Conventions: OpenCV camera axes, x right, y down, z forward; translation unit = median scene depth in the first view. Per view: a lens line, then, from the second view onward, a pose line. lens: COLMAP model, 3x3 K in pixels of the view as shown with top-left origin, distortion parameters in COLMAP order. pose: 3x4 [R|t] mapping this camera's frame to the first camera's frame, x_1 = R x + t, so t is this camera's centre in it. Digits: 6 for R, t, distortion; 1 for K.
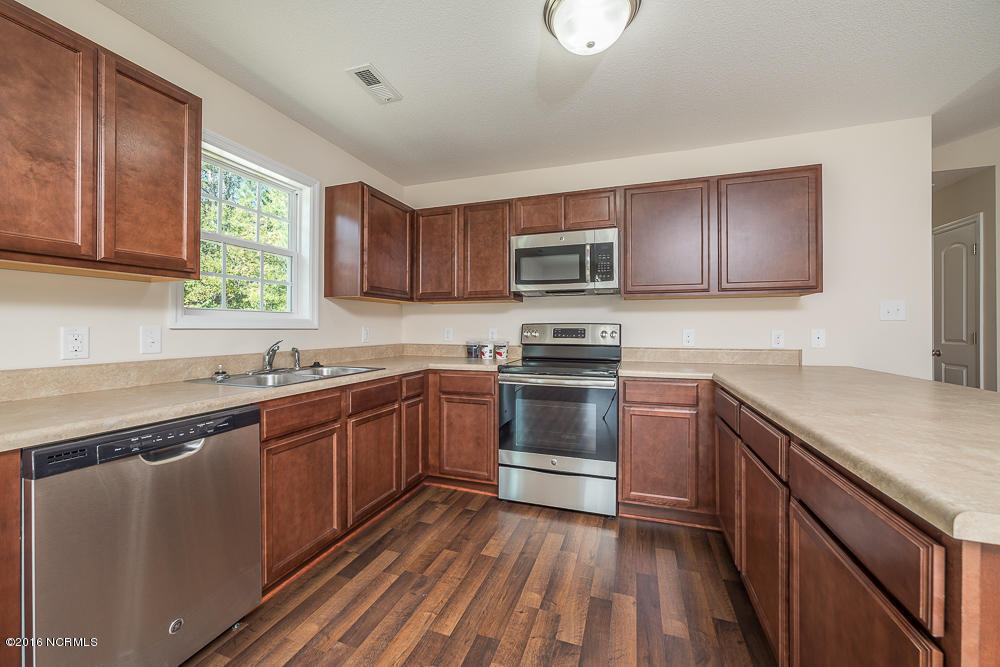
lens RADIAL K [[390.7, 0, 498.6], [0, 390.7, 328.7], [0, 0, 1]] dist [-0.017371, 0.000308]
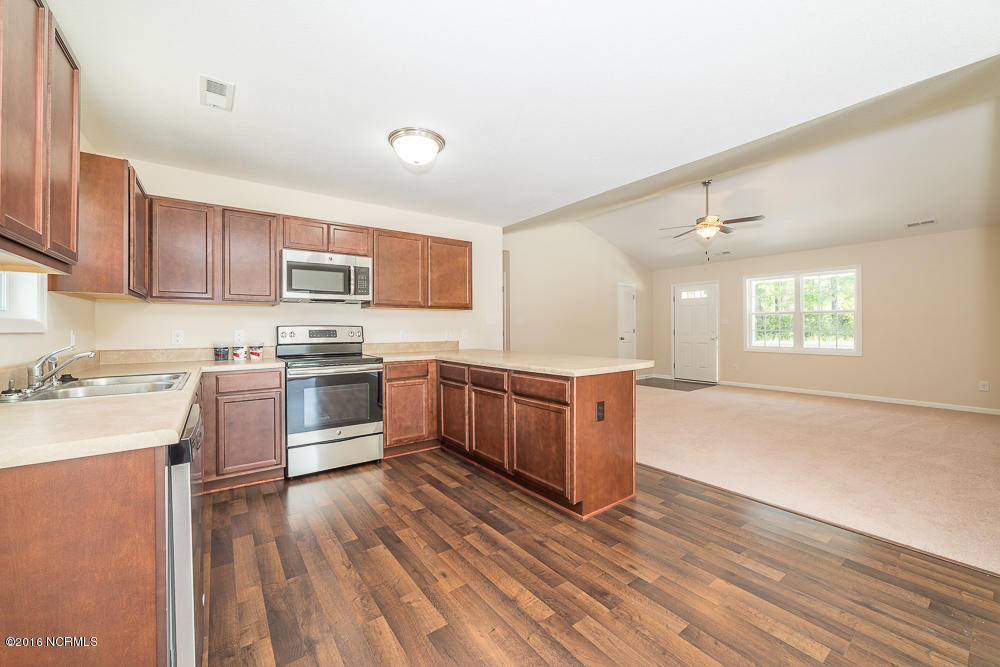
lens RADIAL K [[390.7, 0, 495.1], [0, 390.7, 329.6], [0, 0, 1]] dist [-0.017371, 0.000308]
pose [[0.558470, -0.005164, 0.829508, -0.610089], [0.009016, 0.999959, 0.000155, 0.003970], [-0.829476, 0.007392, 0.558494, -0.150500]]
